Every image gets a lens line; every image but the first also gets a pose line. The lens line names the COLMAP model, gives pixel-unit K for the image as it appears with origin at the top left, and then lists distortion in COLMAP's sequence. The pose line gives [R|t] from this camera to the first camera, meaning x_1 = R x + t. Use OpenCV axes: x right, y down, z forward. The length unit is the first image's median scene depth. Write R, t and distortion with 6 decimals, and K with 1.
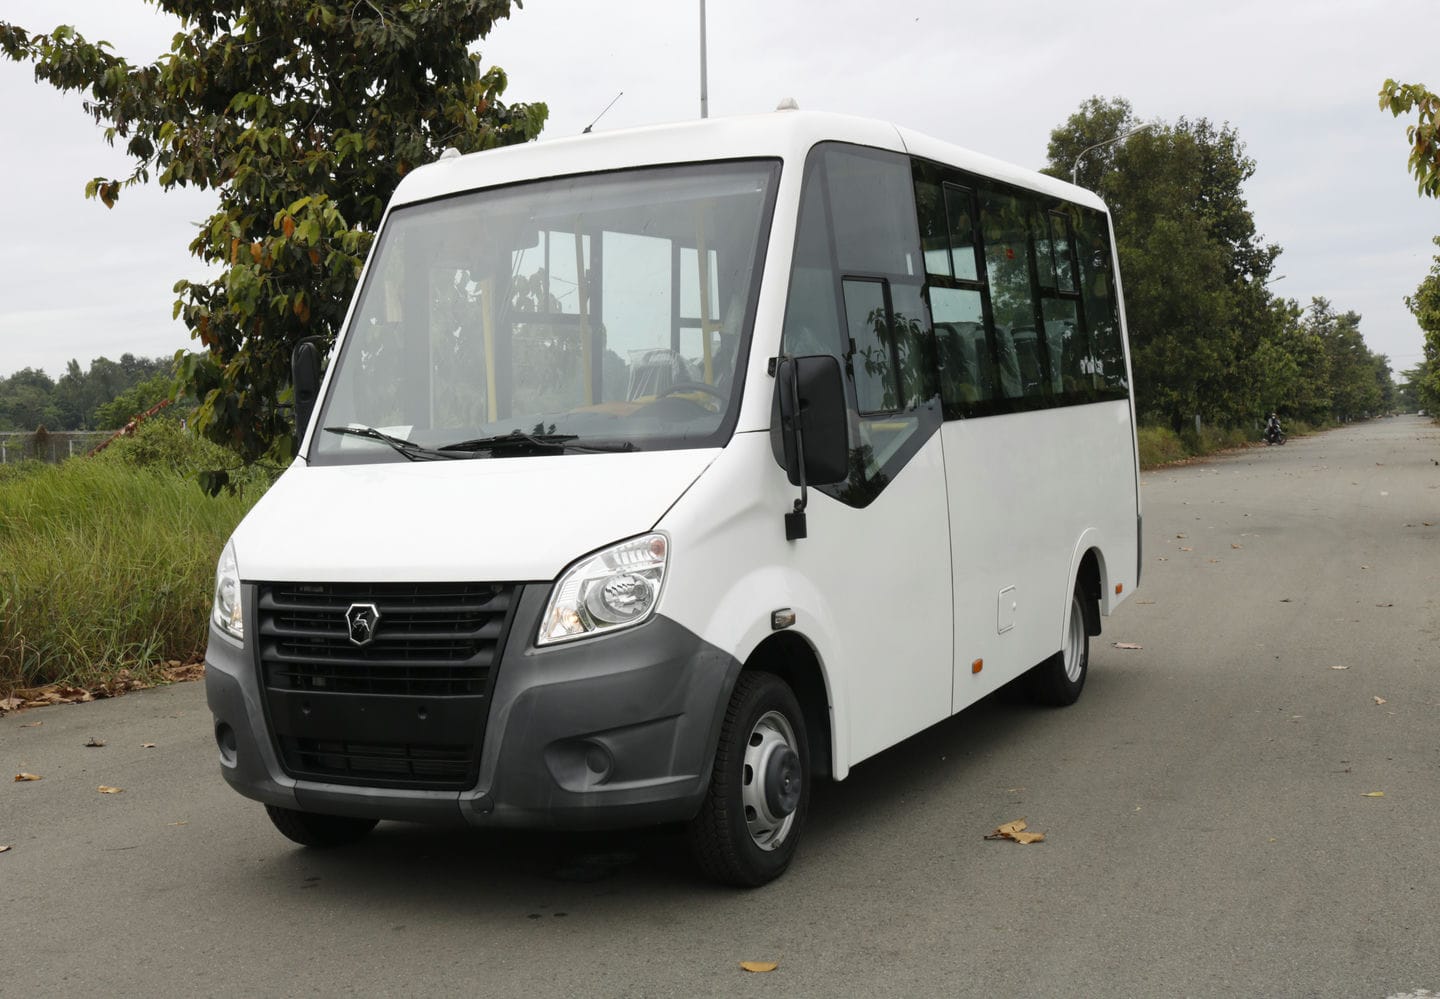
lens RADIAL K [[1693.2, 0, 713.2], [0, 1693.2, 465.0], [0, 0, 1]] dist [-0.139965, 0.185023]
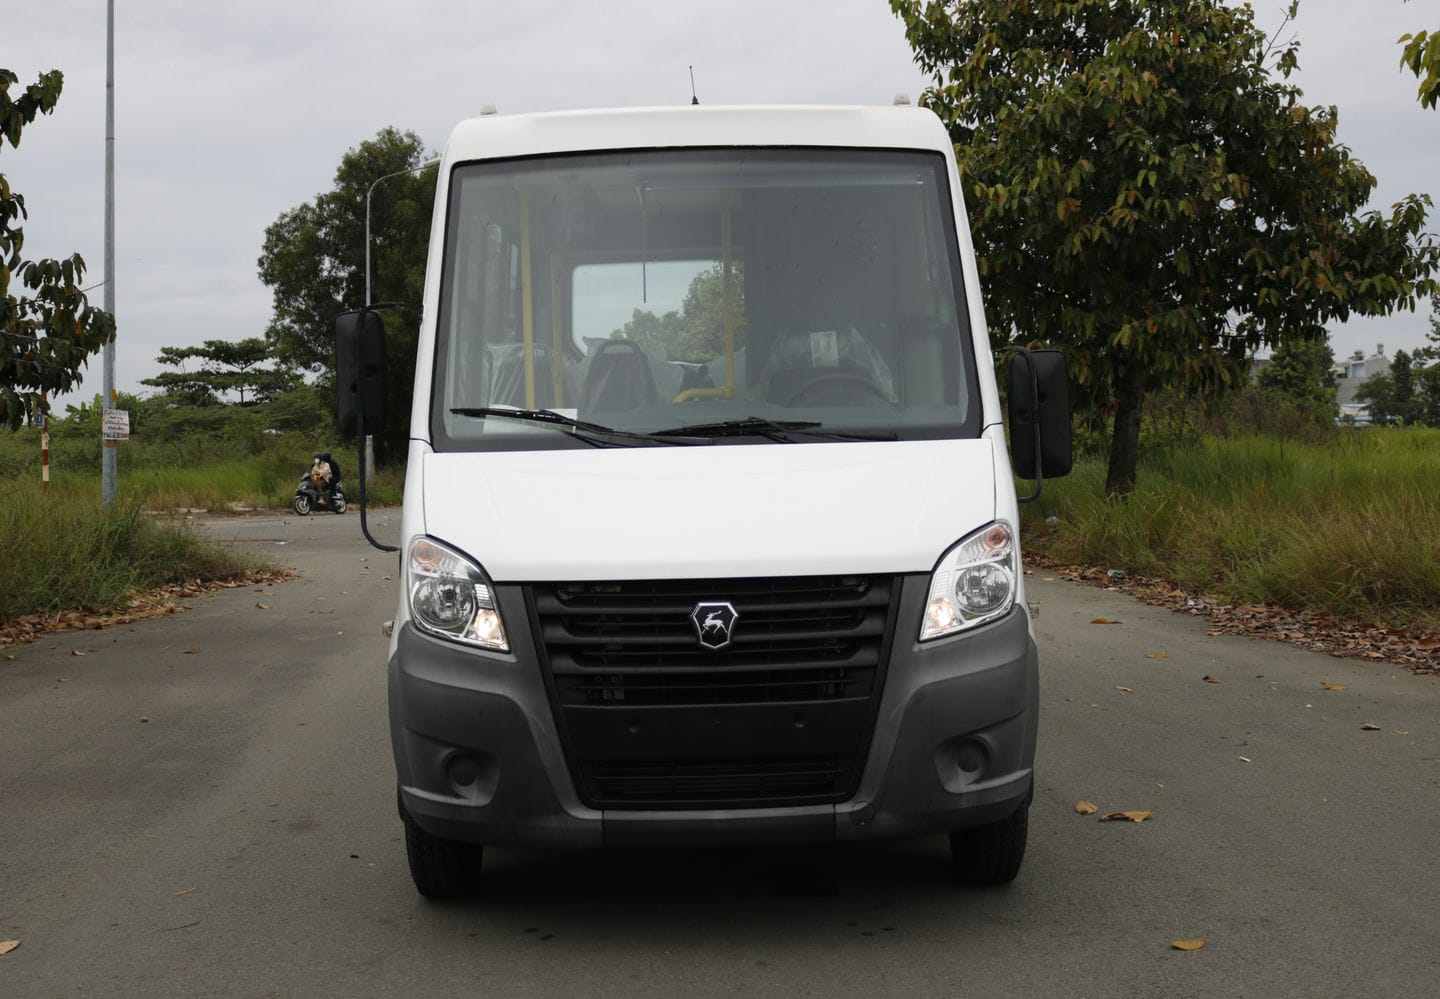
lens RADIAL K [[1690.3, 0, 715.5], [0, 1690.3, 479.9], [0, 0, 1]] dist [-0.131124, 0.154097]
pose [[0.885856, 0.014740, 0.463727, -0.573886], [-0.009475, 0.999862, -0.013681, 0.027918], [-0.463864, 0.007725, 0.885873, 0.196583]]
